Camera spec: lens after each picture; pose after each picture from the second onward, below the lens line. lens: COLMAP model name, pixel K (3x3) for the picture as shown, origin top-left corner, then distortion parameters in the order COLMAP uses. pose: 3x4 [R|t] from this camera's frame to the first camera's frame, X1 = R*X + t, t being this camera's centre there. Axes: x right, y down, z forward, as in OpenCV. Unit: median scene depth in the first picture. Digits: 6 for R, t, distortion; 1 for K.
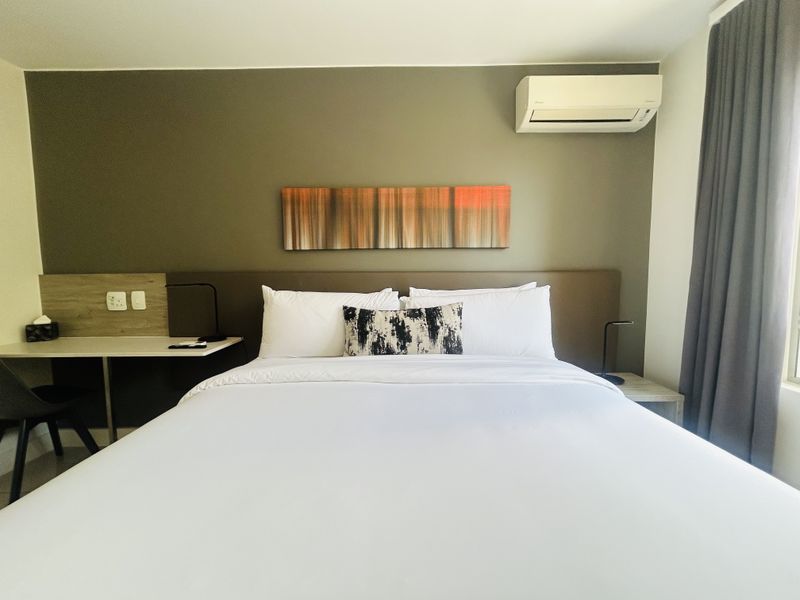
lens RADIAL K [[327.0, 0, 403.3], [0, 327.0, 296.2], [0, 0, 1]] dist [0.000744, 0.000397]
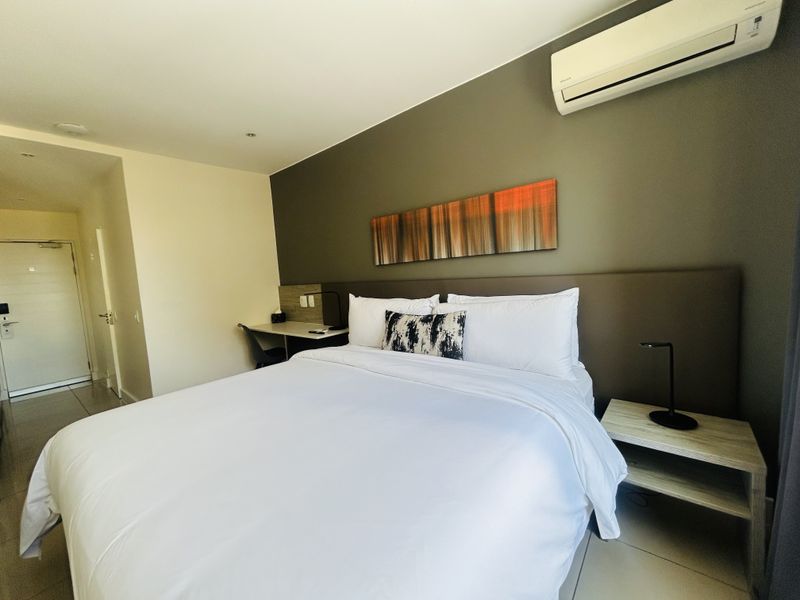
lens RADIAL K [[327.0, 0, 399.7], [0, 327.0, 297.1], [0, 0, 1]] dist [0.000744, 0.000397]
pose [[0.765537, 0.007167, -0.643352, 0.576984], [0.011912, 0.999609, 0.025310, -0.045122], [0.643282, -0.027039, 0.765152, 0.043384]]
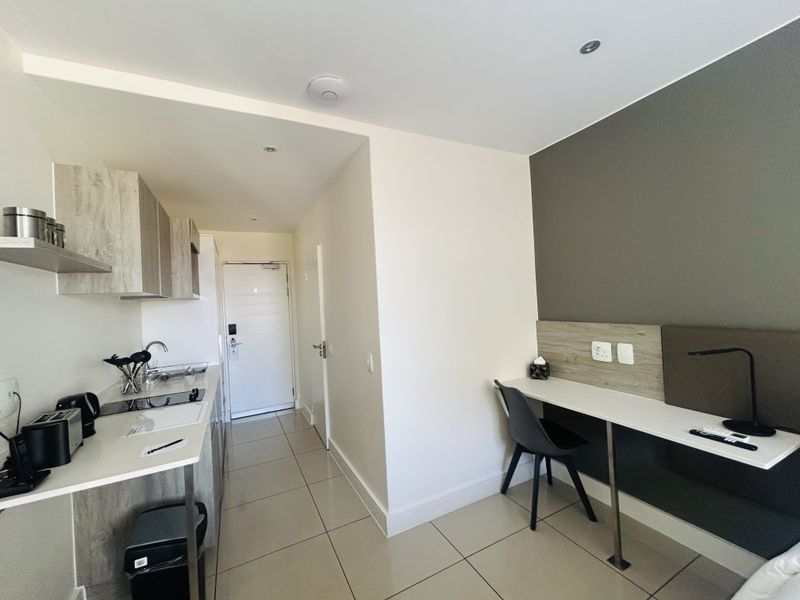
lens RADIAL K [[327.0, 0, 398.0], [0, 327.0, 296.6], [0, 0, 1]] dist [0.000744, 0.000397]
pose [[0.445462, -0.020805, -0.895059, -0.277618], [-0.019373, 0.999272, -0.032869, -0.105483], [0.895091, 0.031982, 0.444735, 0.023495]]
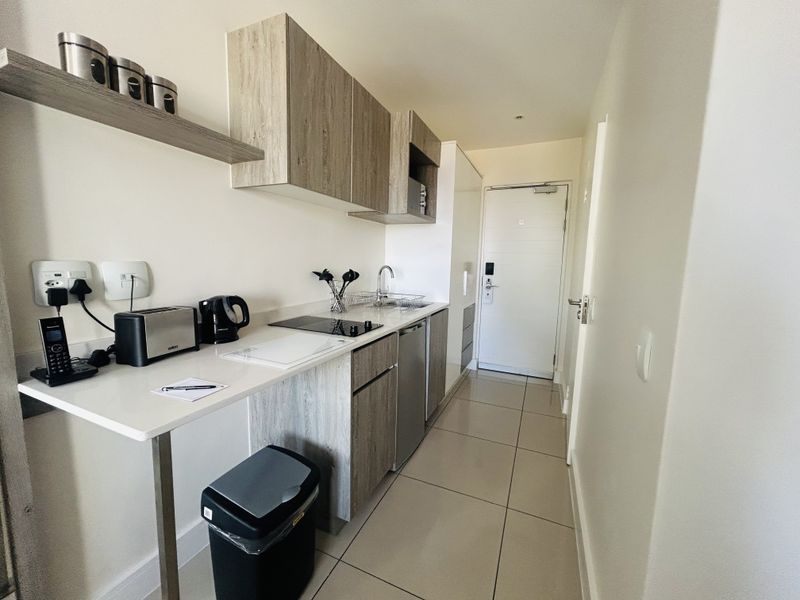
lens RADIAL K [[327.0, 0, 397.7], [0, 327.0, 297.6], [0, 0, 1]] dist [0.000744, 0.000397]
pose [[-0.415547, 0.110515, -0.902833, -0.757046], [-0.085575, 0.983438, 0.159770, -0.036324], [0.905537, 0.143652, -0.399207, 0.278595]]
